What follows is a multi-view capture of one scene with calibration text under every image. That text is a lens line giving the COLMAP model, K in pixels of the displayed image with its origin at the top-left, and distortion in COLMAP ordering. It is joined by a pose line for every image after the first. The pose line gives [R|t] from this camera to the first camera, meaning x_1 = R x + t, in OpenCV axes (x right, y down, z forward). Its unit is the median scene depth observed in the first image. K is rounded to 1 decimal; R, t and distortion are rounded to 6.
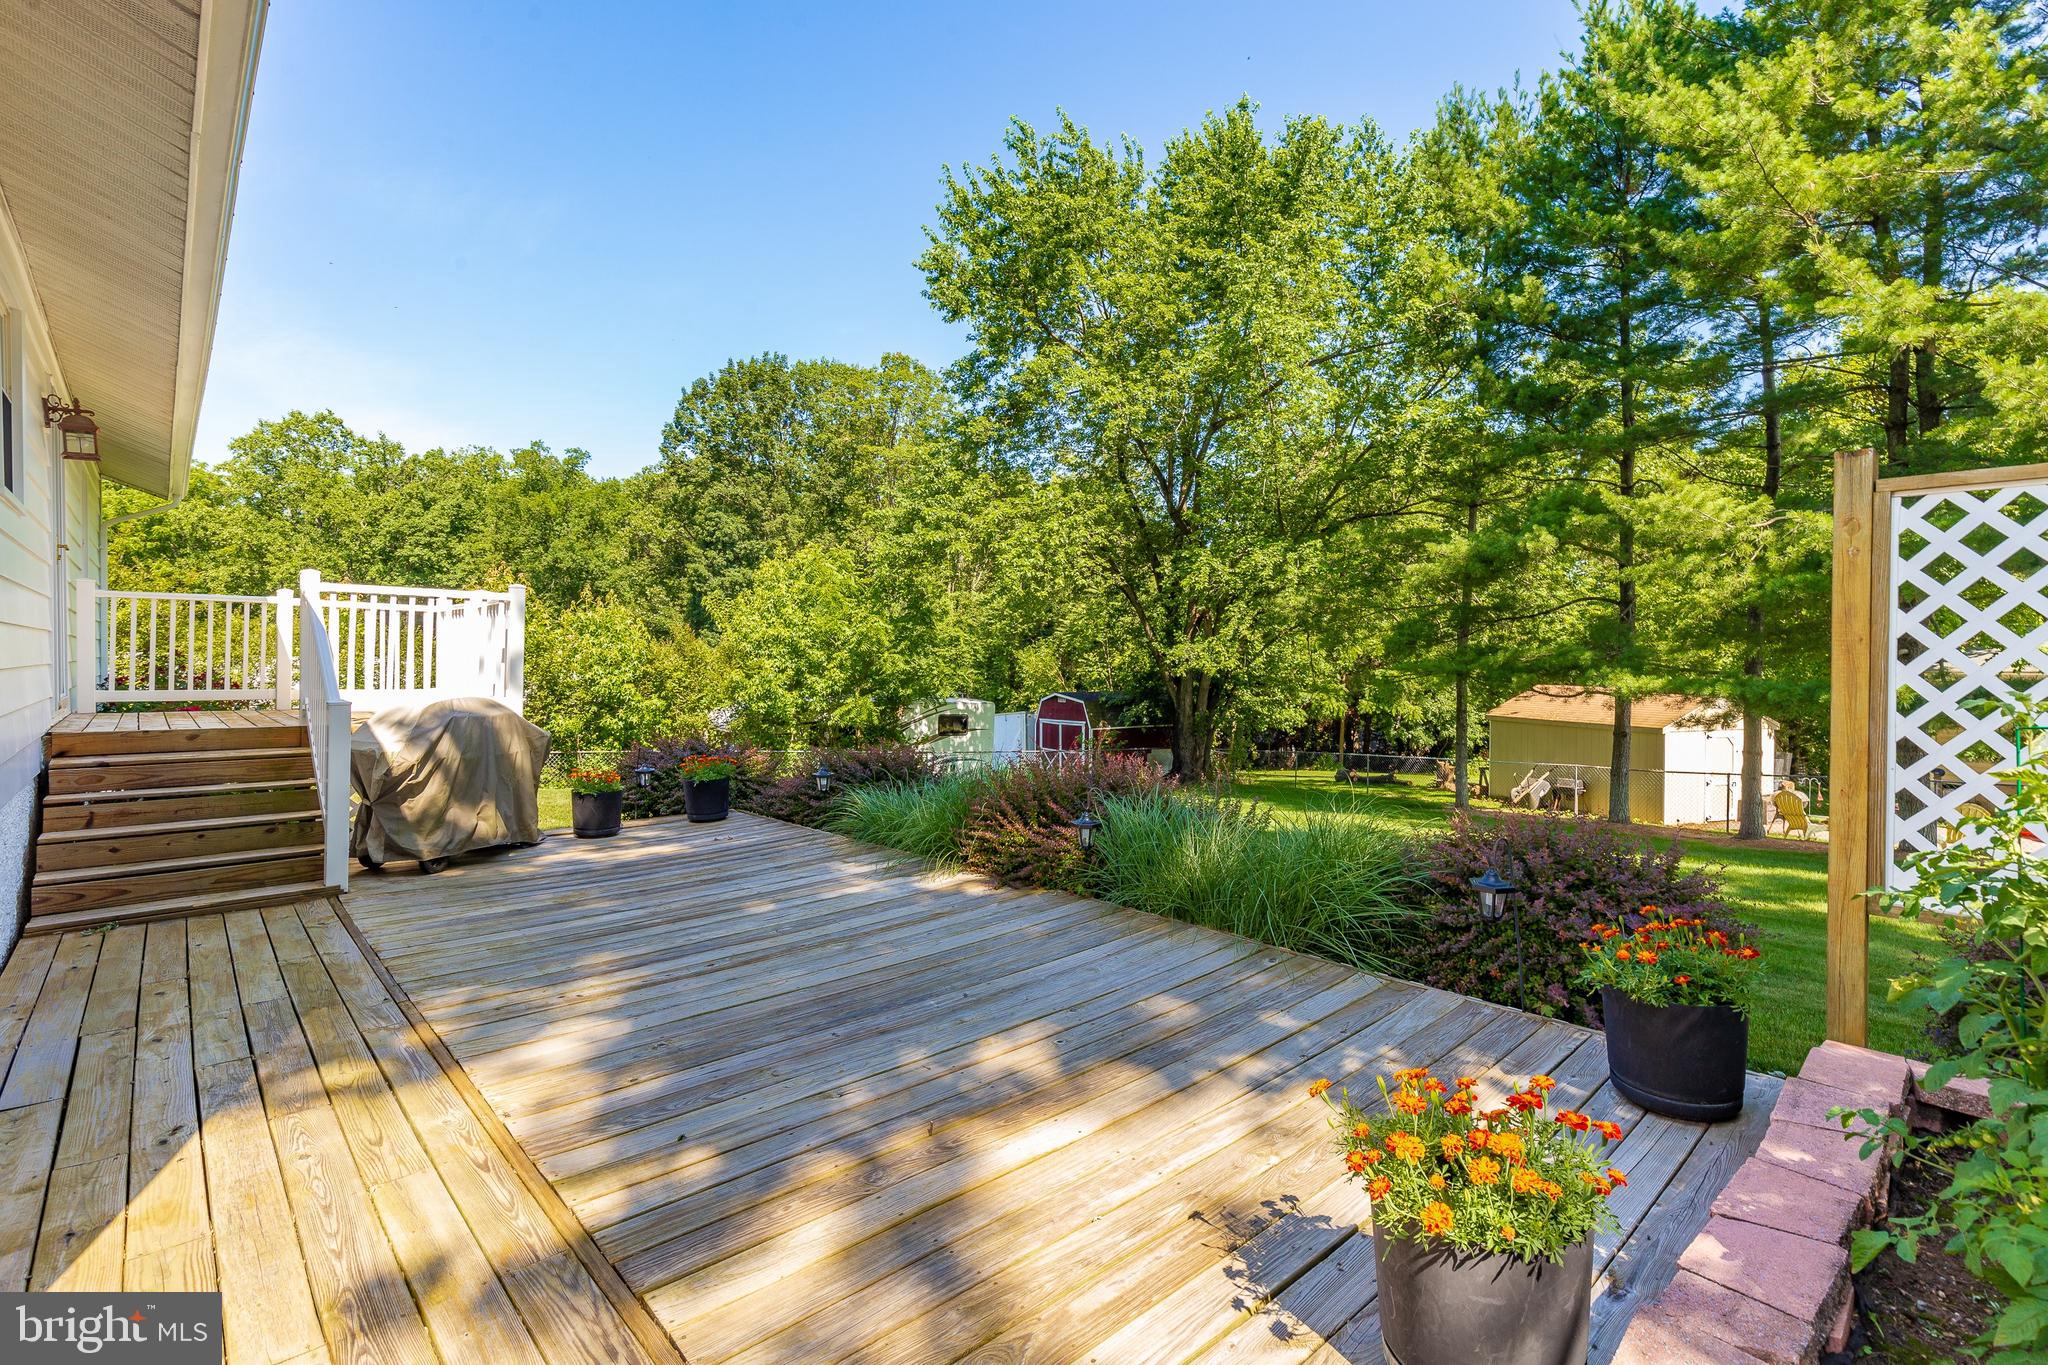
lens RADIAL K [[943.4, 0, 1033.0], [0, 943.4, 674.5], [0, 0, 1]] dist [0.014562, -0.000689]
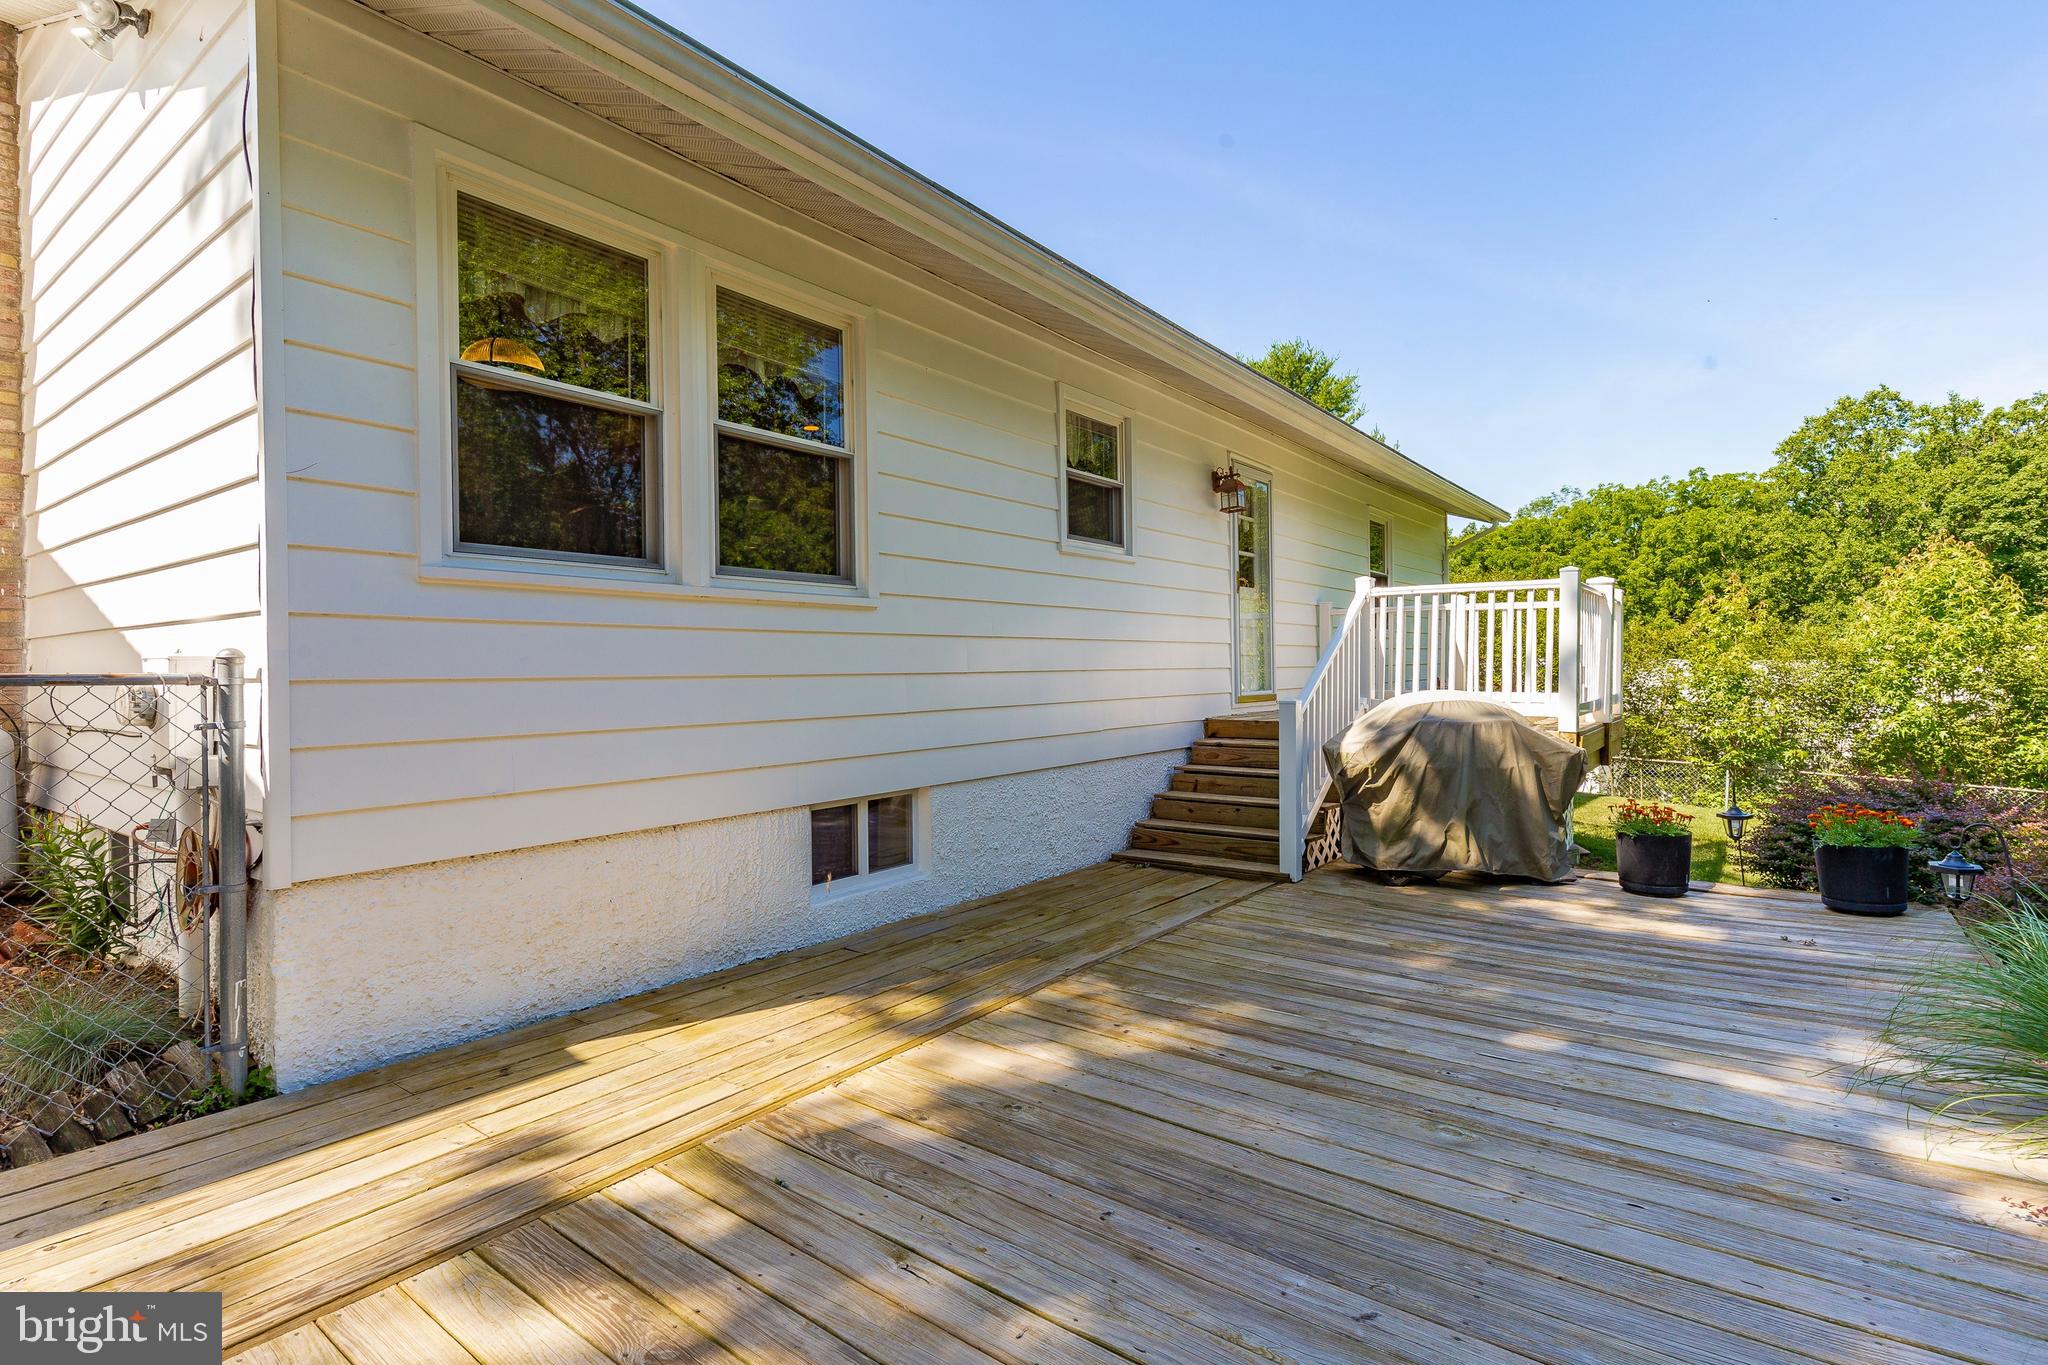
lens RADIAL K [[972.2, 0, 1032.0], [0, 972.2, 672.2], [0, 0, 1]] dist [0.006354, 0.000870]
pose [[0.177177, -0.006493, -0.984158, 0.337084], [-0.001652, 0.999975, -0.006895, 0.006217], [0.984178, 0.002848, 0.177162, 0.621703]]
